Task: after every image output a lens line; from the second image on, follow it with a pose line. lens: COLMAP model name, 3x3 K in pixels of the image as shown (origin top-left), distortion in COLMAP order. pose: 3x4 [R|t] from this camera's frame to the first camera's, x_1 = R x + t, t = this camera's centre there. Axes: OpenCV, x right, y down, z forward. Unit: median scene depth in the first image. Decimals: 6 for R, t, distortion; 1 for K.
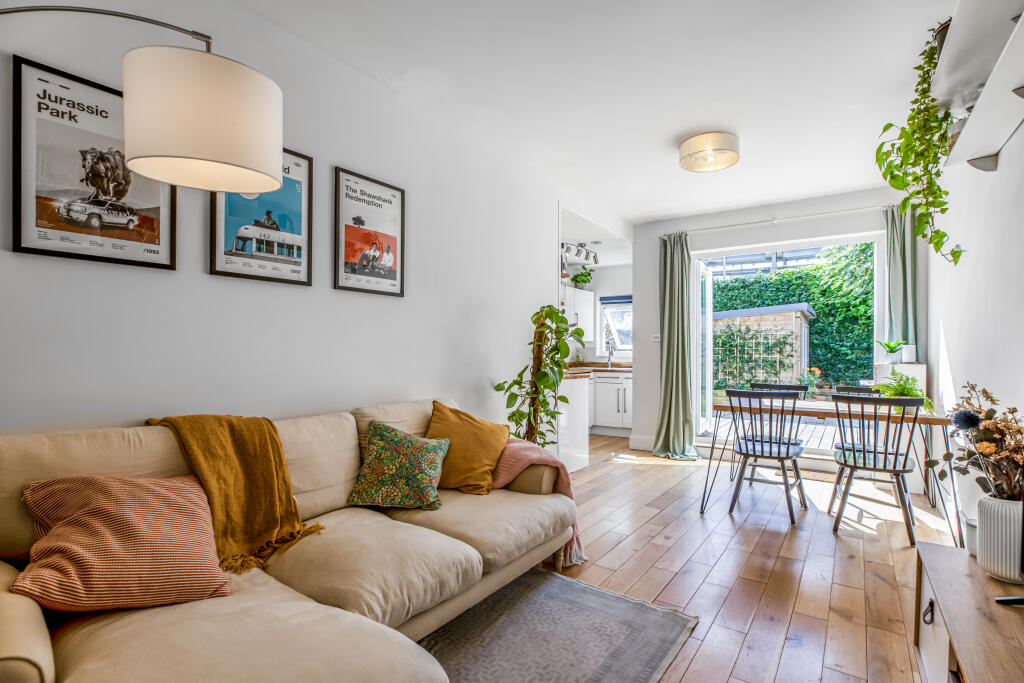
lens RADIAL K [[490.2, 0, 532.1], [0, 490.2, 355.2], [0, 0, 1]] dist [-0.046273, 0.012826]
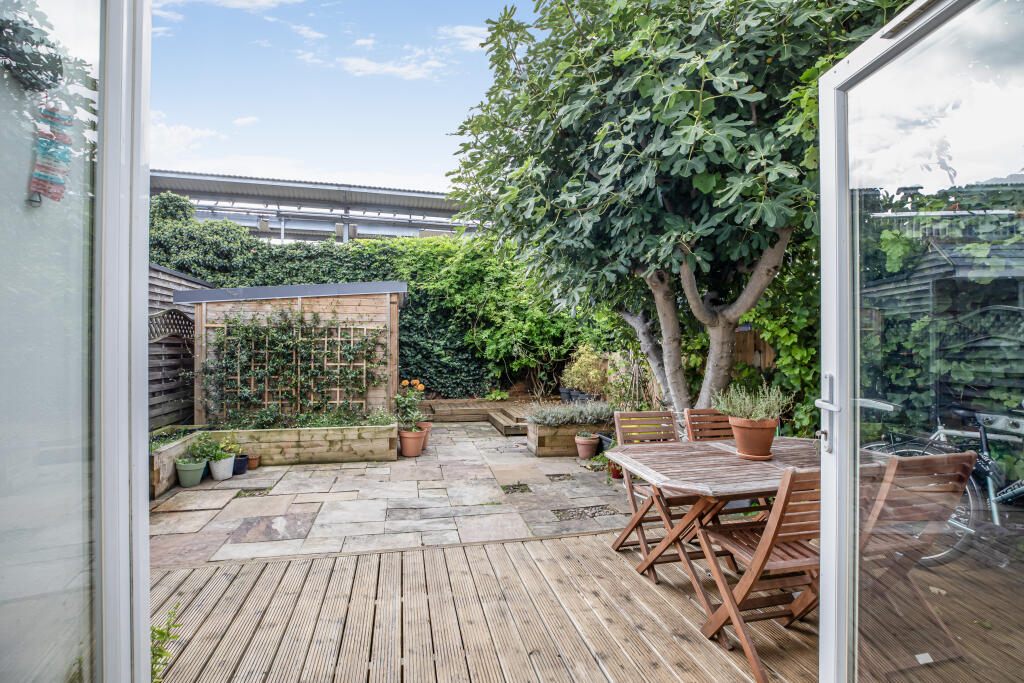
lens RADIAL K [[490.2, 0, 535.3], [0, 490.2, 341.1], [0, 0, 1]] dist [-0.046273, 0.012826]
pose [[0.661593, 0.005730, 0.749841, 0.456933], [0.002832, 0.999945, -0.010139, -0.051096], [-0.749858, 0.008831, 0.661540, 1.055084]]
